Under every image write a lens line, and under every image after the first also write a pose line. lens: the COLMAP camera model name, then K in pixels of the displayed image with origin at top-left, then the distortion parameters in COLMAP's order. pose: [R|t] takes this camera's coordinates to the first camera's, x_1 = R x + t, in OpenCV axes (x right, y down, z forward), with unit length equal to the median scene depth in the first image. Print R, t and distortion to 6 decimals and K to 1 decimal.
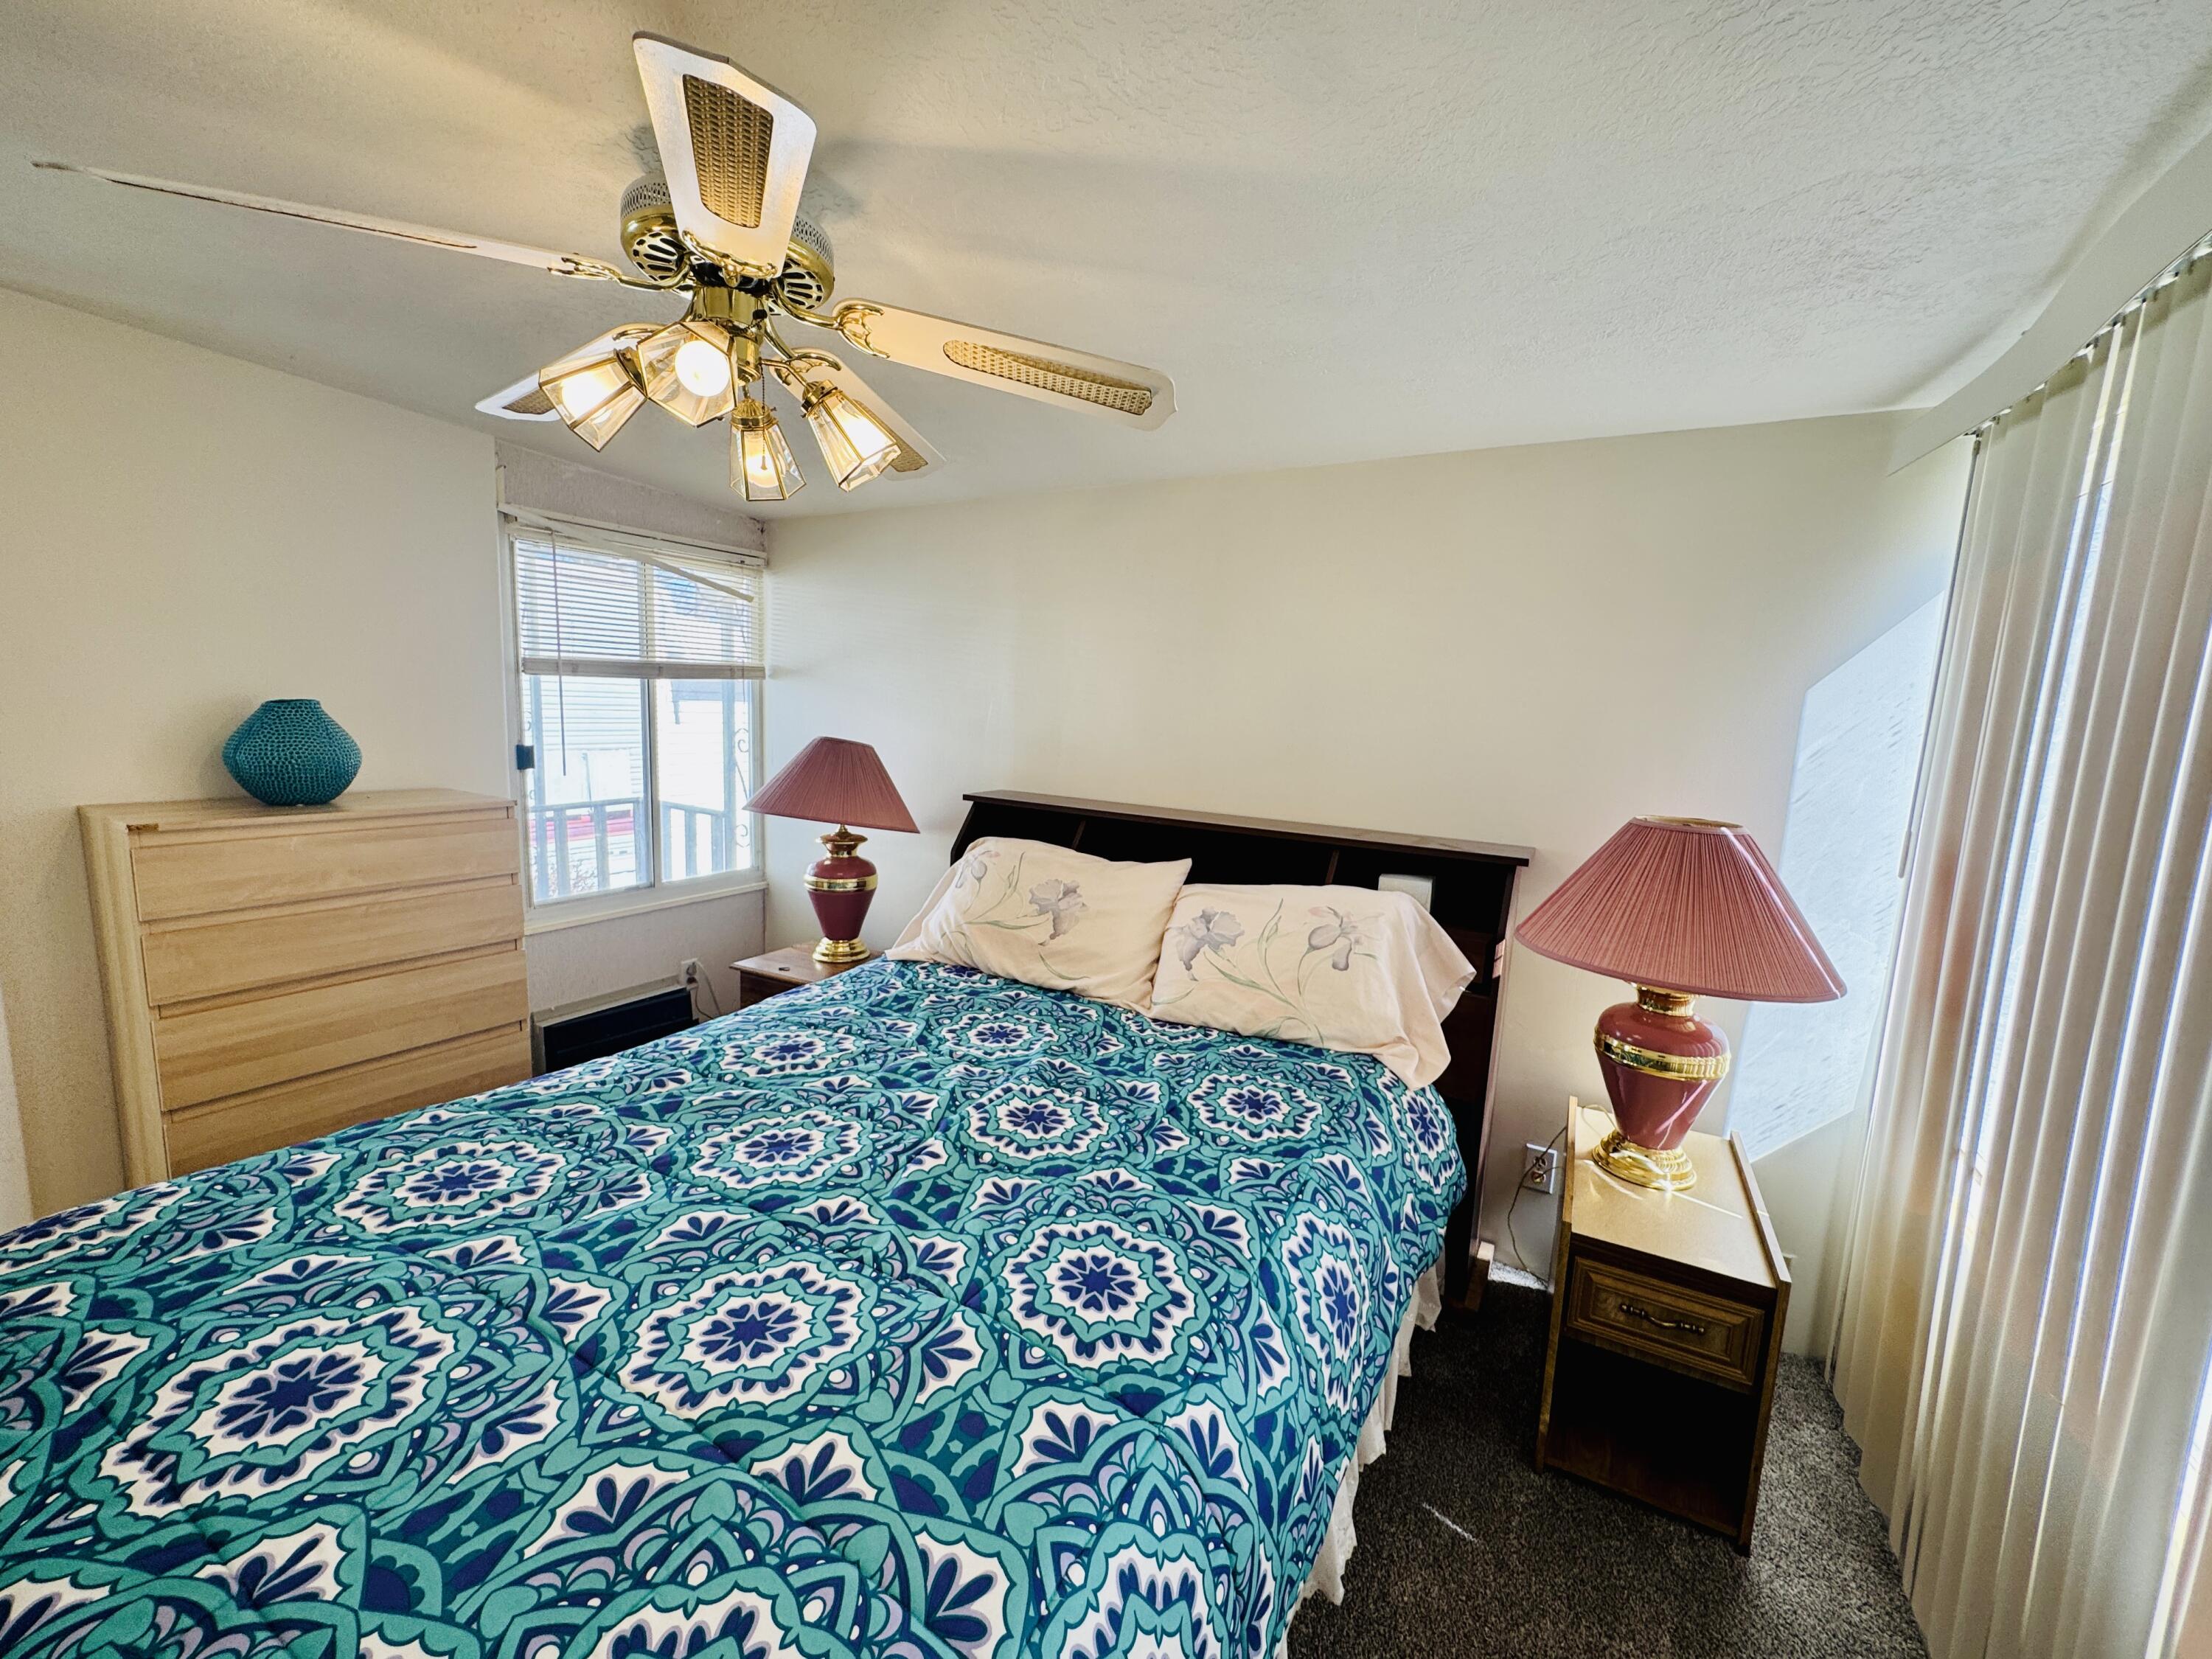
lens RADIAL K [[879.8, 0, 1105.8], [0, 879.8, 821.1], [0, 0, 1]] dist [-0.002668, -0.000195]
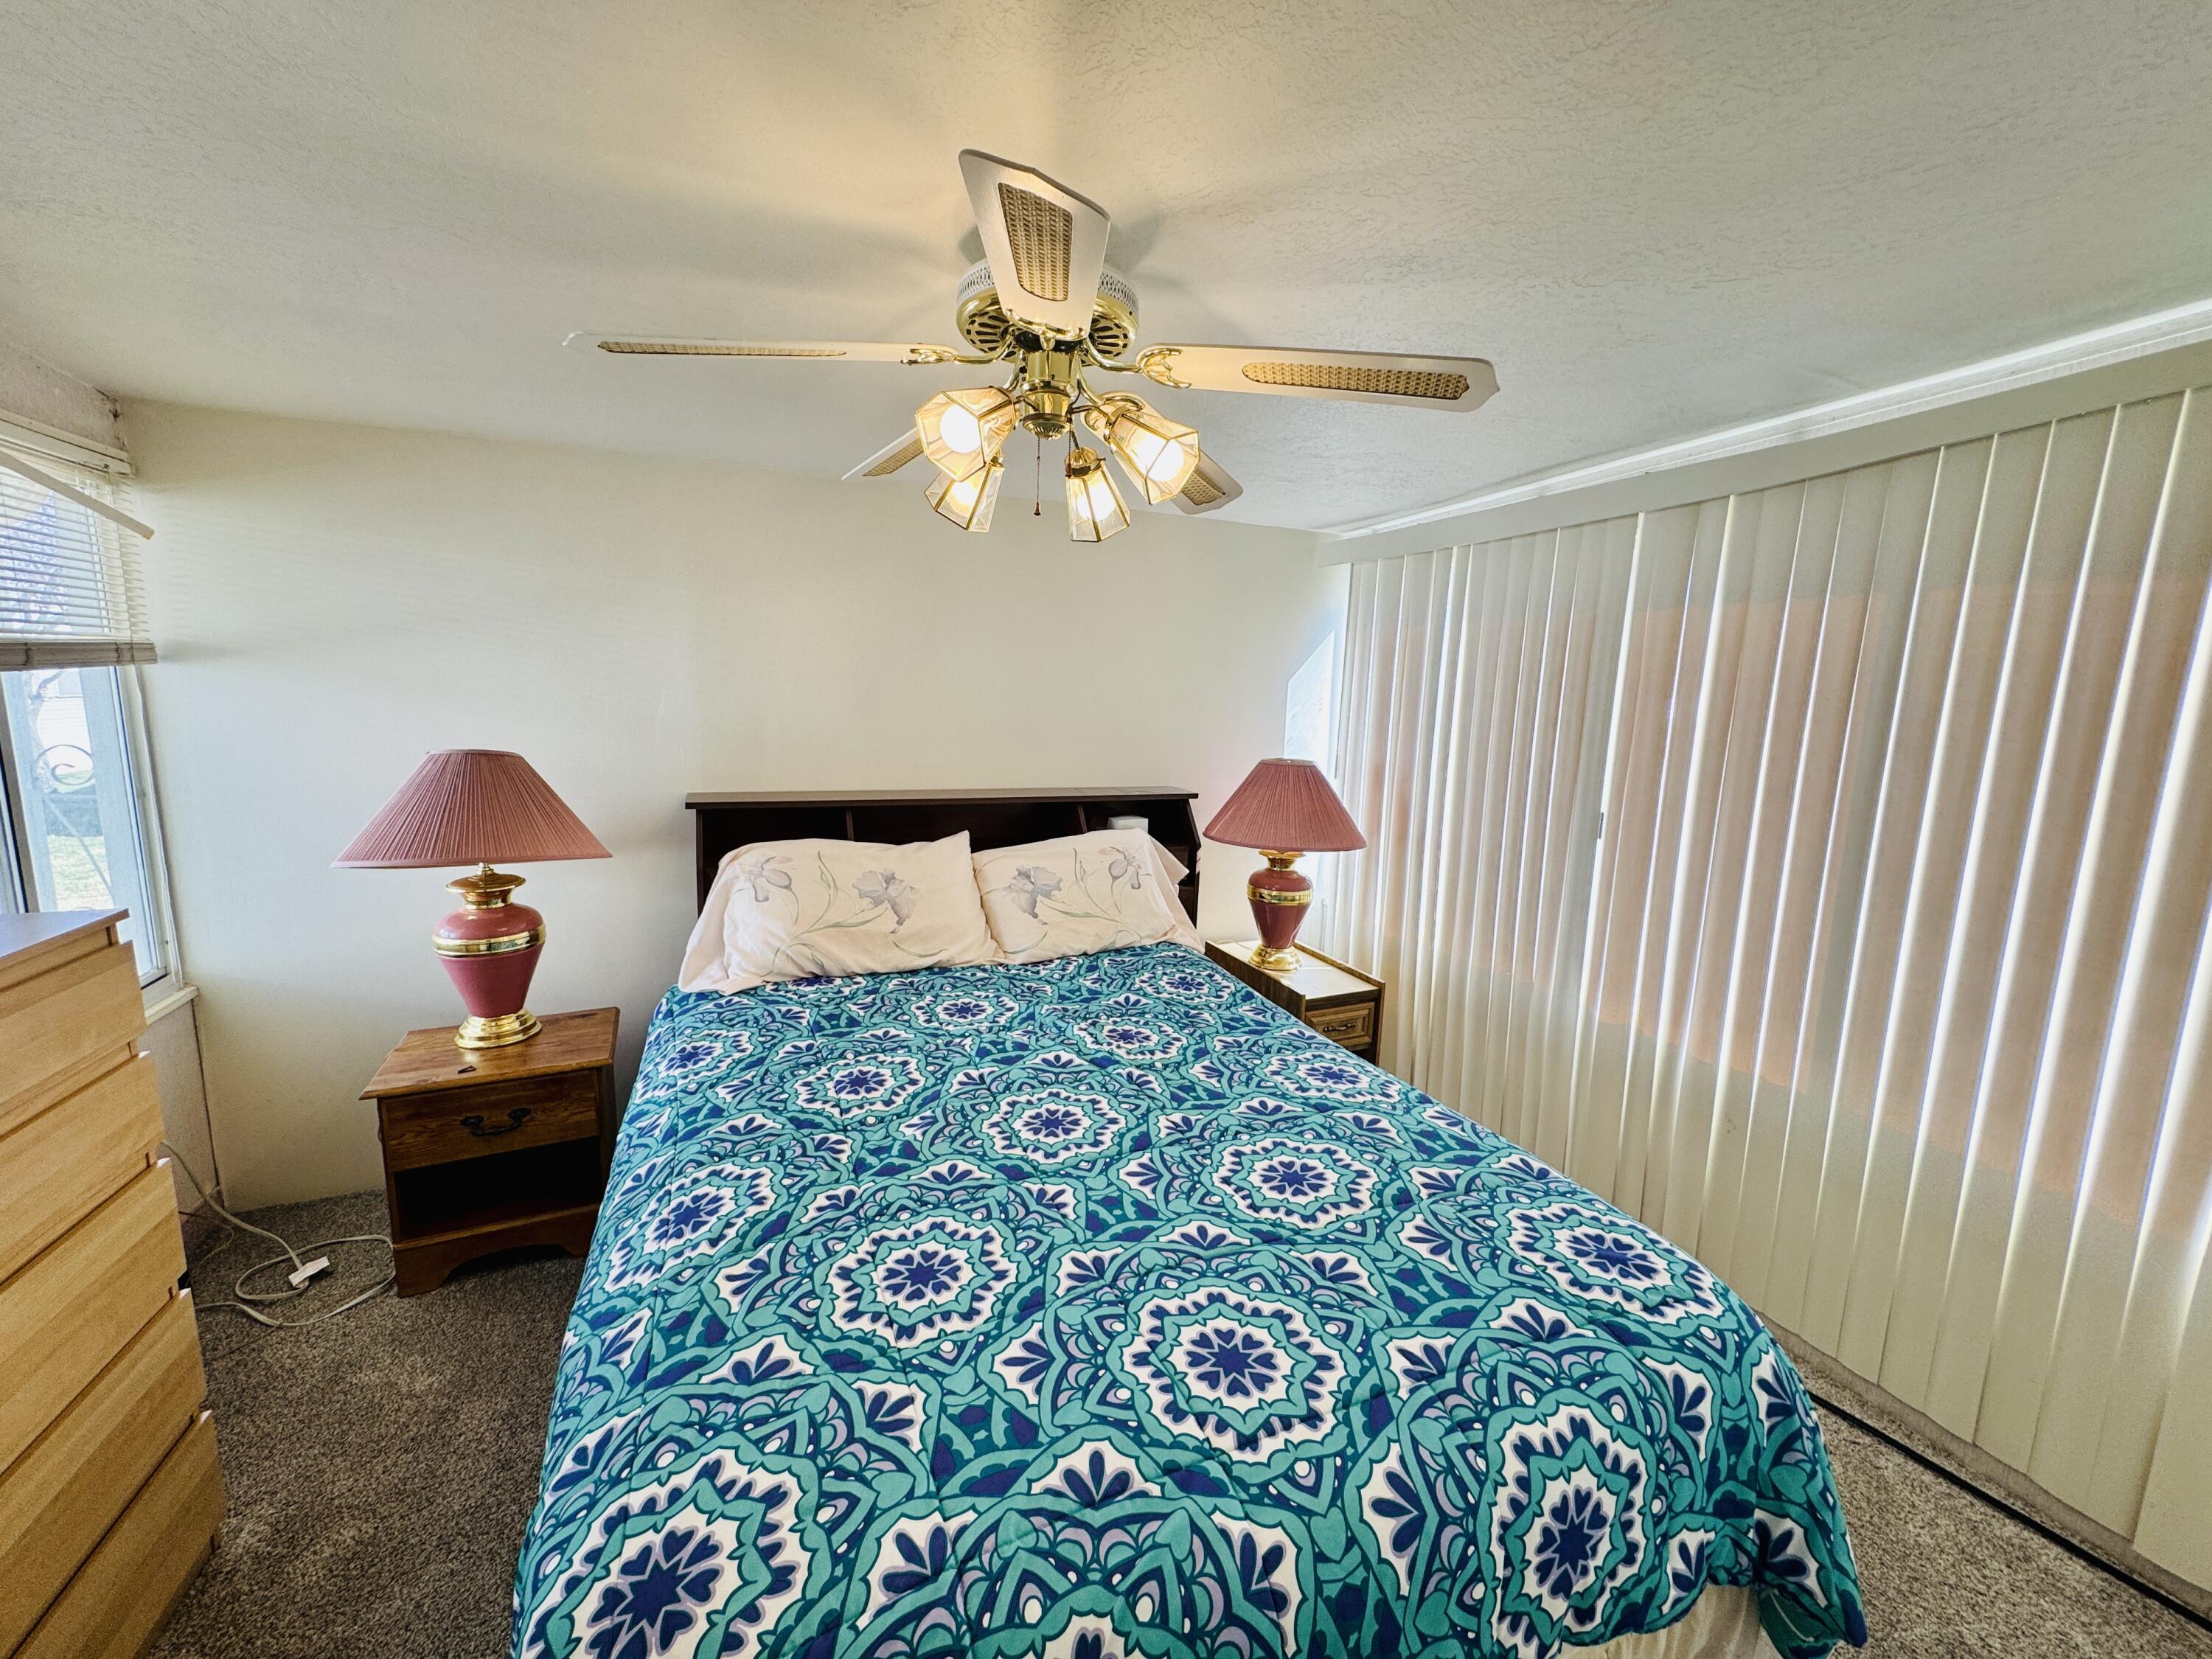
lens RADIAL K [[879.8, 0, 1096.4], [0, 879.8, 831.2], [0, 0, 1]] dist [-0.002668, -0.000195]
pose [[0.613157, -0.154257, 0.774754, -0.814443], [0.099935, 0.988017, 0.117628, -0.088335], [-0.783615, 0.005301, 0.621225, 0.181265]]
